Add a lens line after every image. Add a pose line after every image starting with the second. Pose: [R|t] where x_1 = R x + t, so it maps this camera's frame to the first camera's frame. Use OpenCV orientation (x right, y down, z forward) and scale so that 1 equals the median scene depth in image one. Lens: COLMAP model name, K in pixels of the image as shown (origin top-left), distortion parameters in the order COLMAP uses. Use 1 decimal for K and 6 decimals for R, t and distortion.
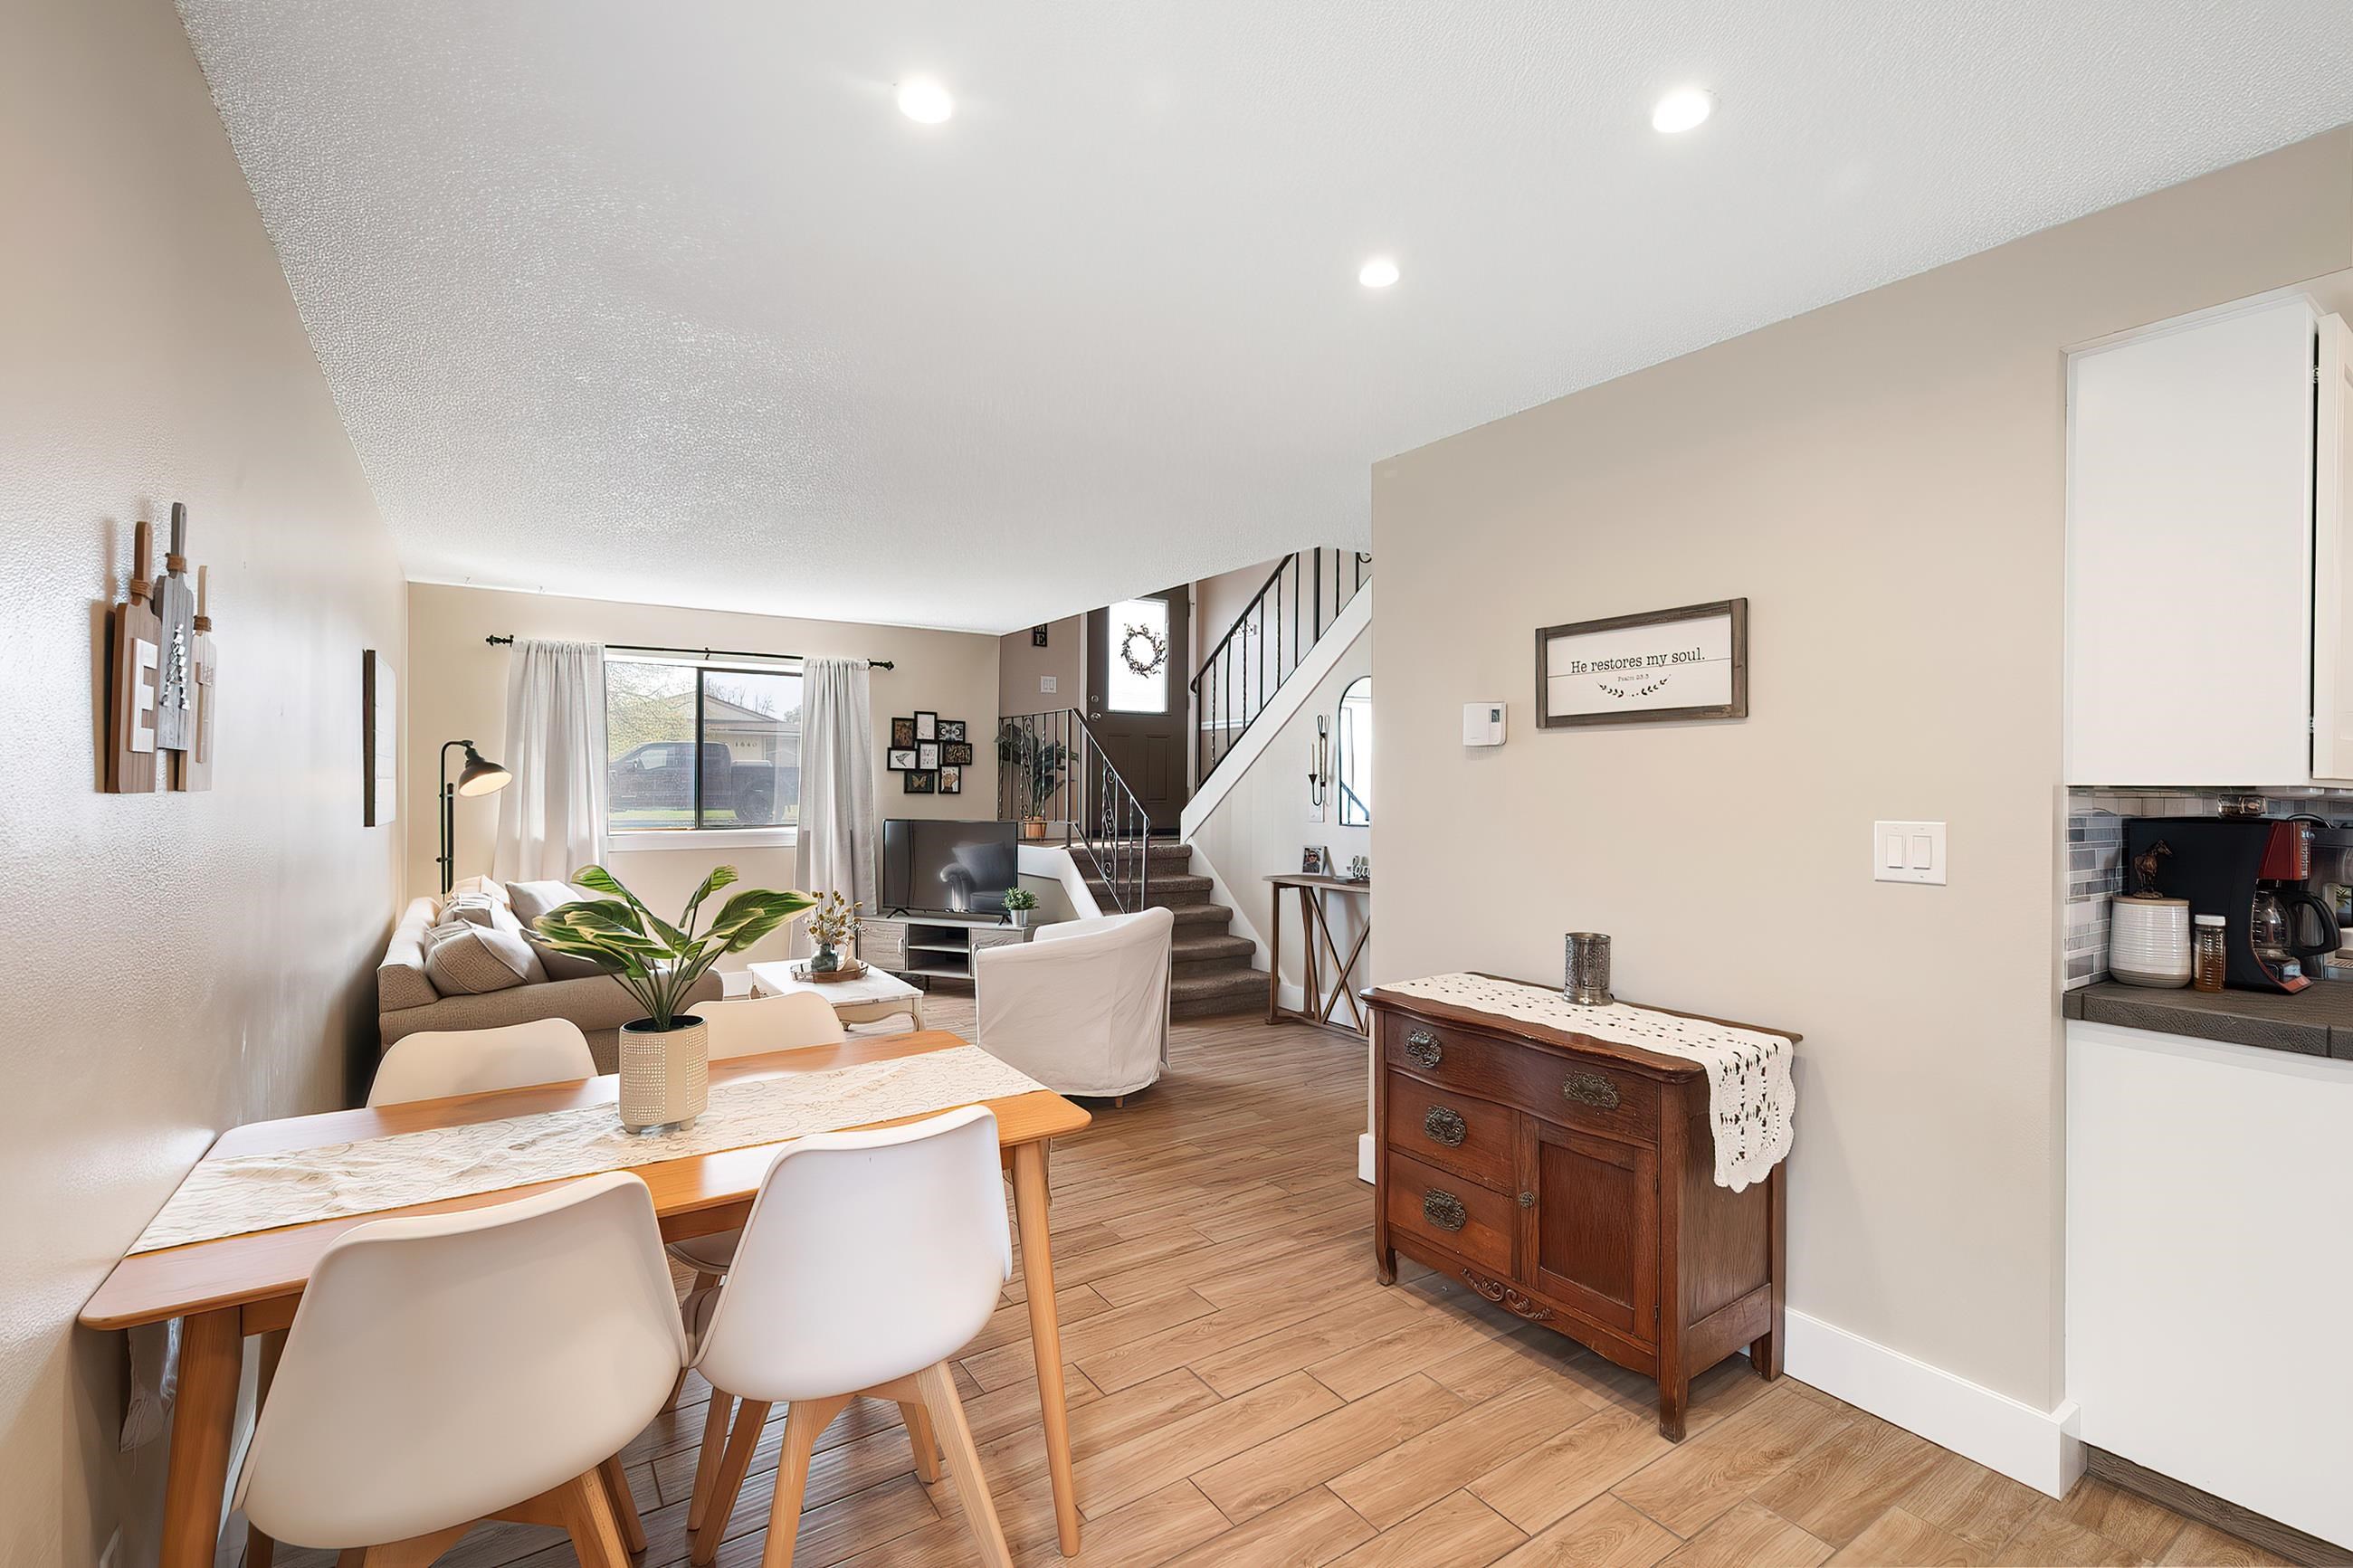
lens RADIAL K [[1020.7, 0, 1216.3], [0, 1020.7, 787.8], [0, 0, 1]] dist [0.002305, 0.000453]
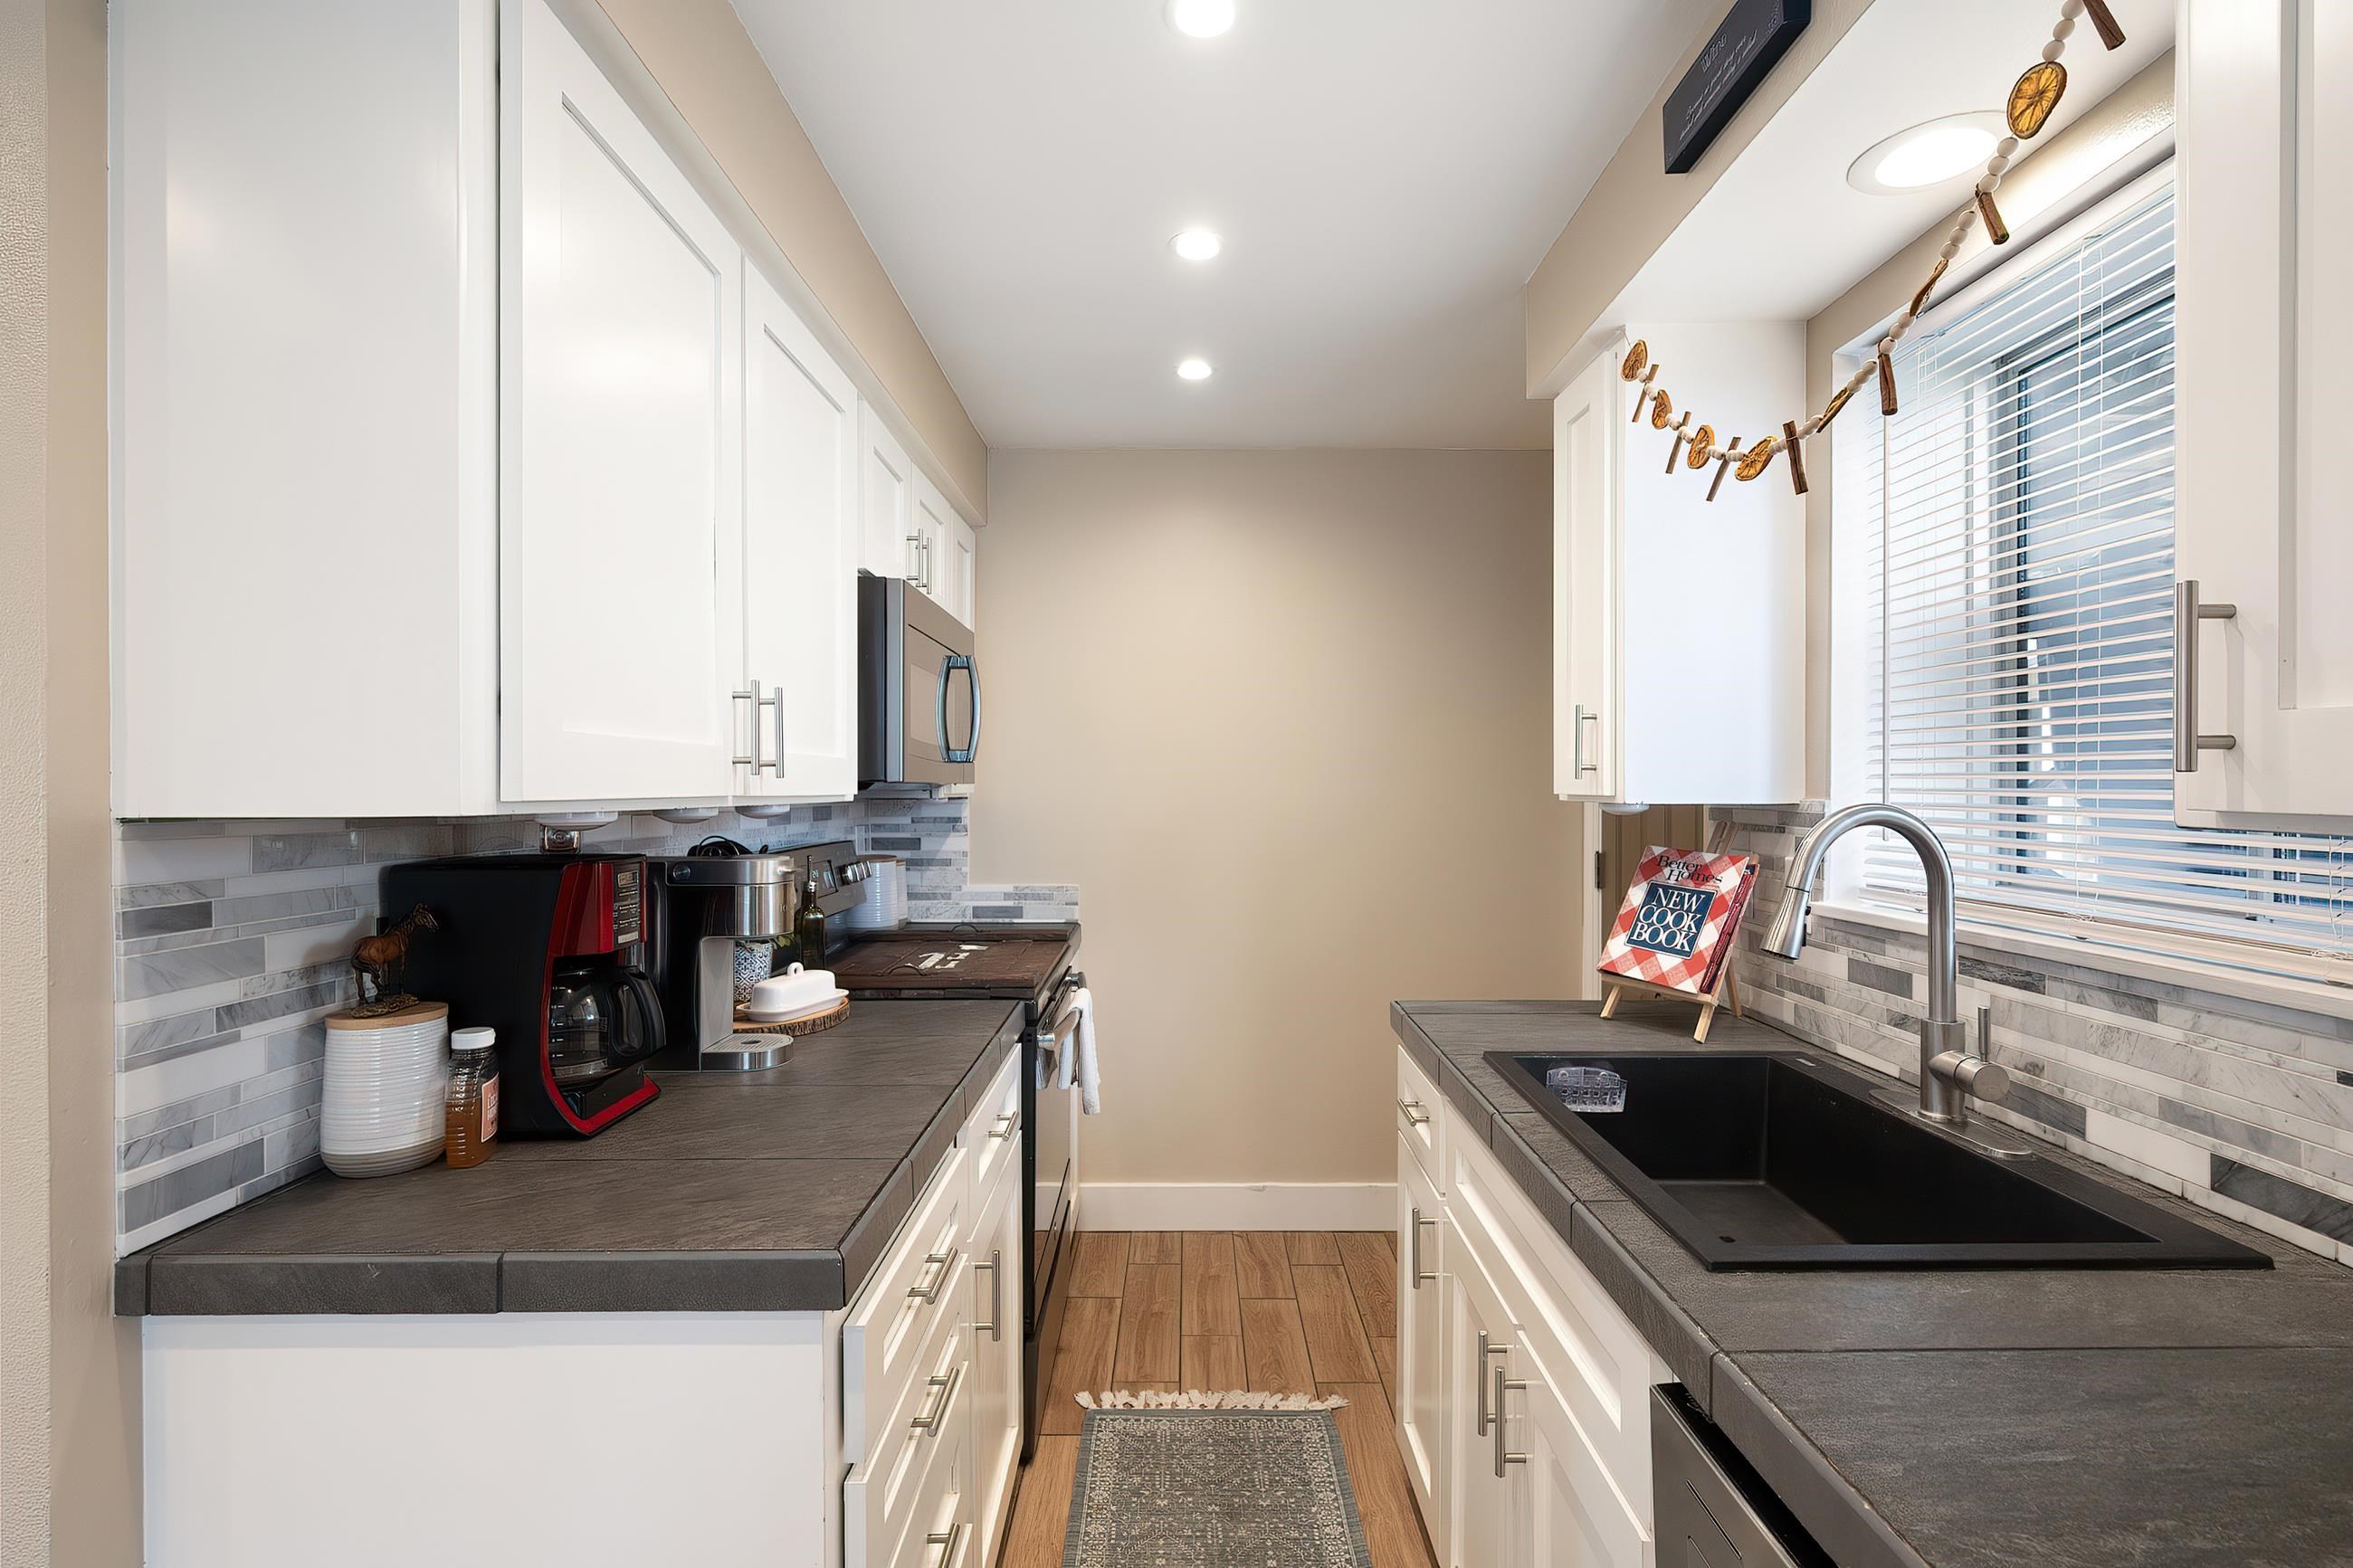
lens RADIAL K [[1101.7, 0, 1187.1], [0, 1101.7, 787.5], [0, 0, 1]] dist [0.001251, 0.000087]
pose [[0.573881, -0.011955, 0.818852, 0.211766], [0.005824, 0.999928, 0.010517, -0.005582], [-0.818918, -0.001266, 0.573909, 0.093545]]
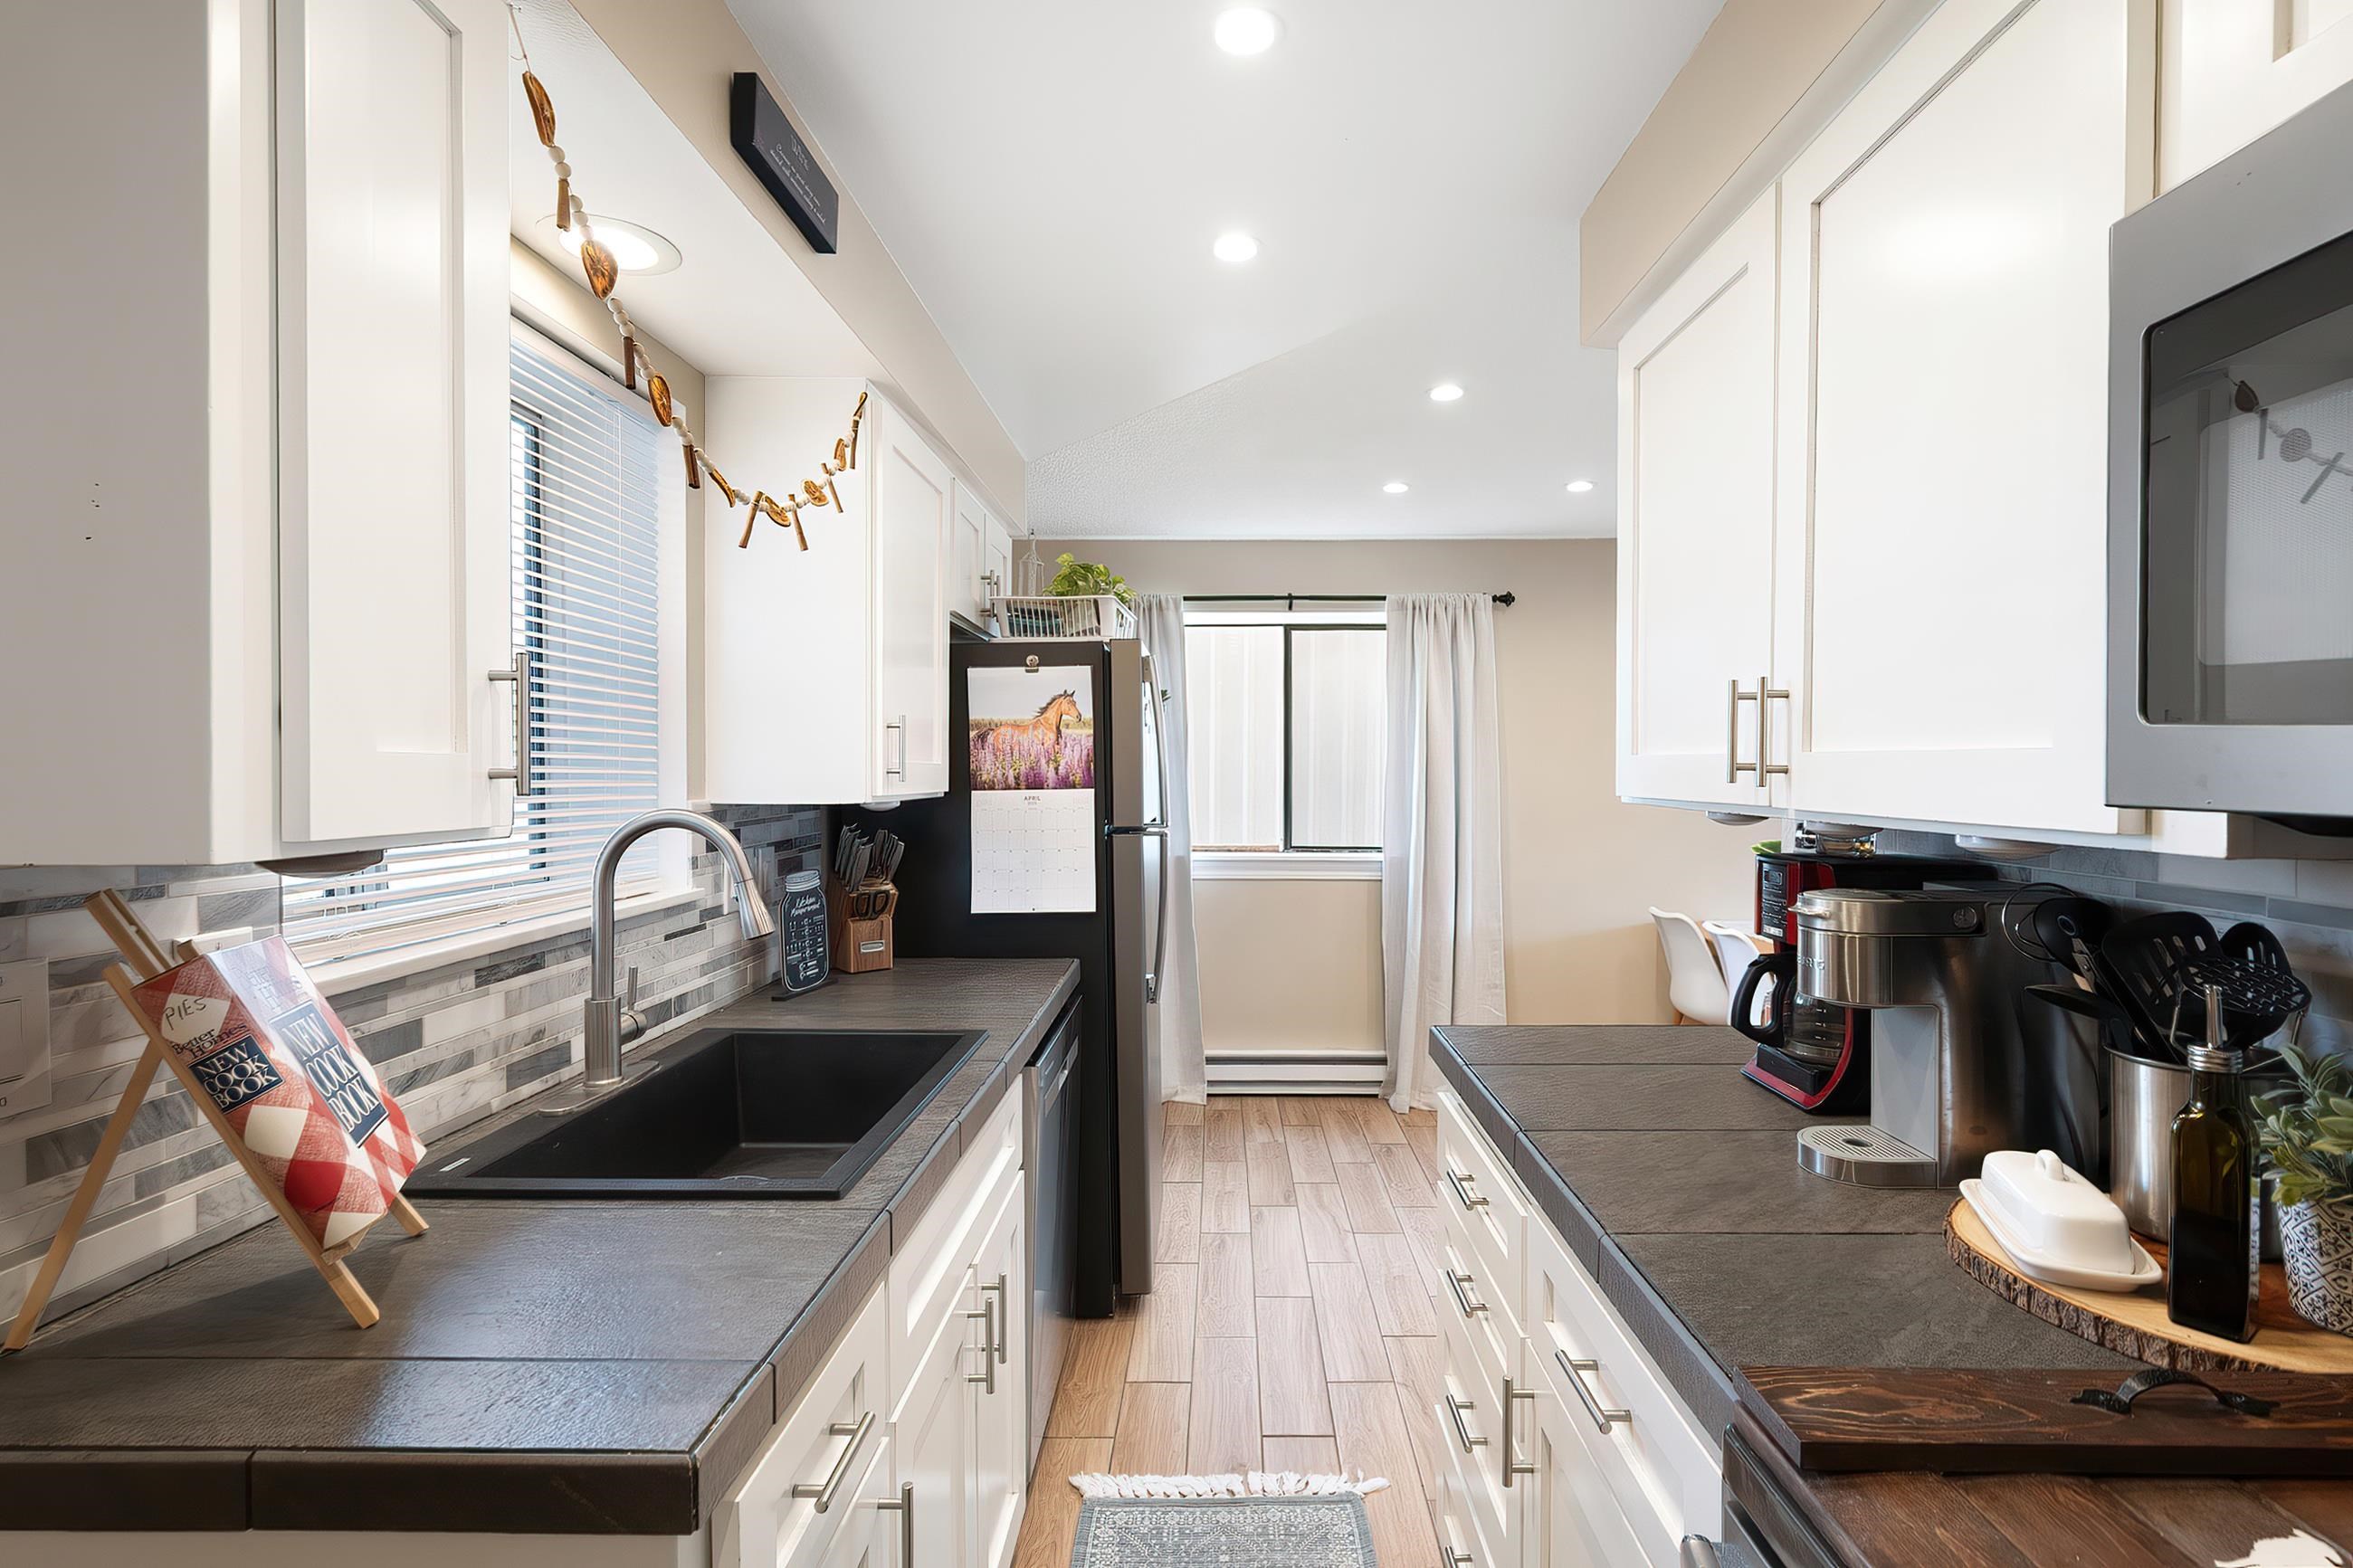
lens RADIAL K [[1098.0, 0, 1225.5], [0, 1098.0, 781.4], [0, 0, 1]] dist [0.000719, 0.000297]
pose [[-0.593141, 0.001192, -0.805097, 0.583896], [-0.004359, 0.999979, 0.004693, -0.007295], [0.805086, 0.006293, -0.593124, 0.351530]]
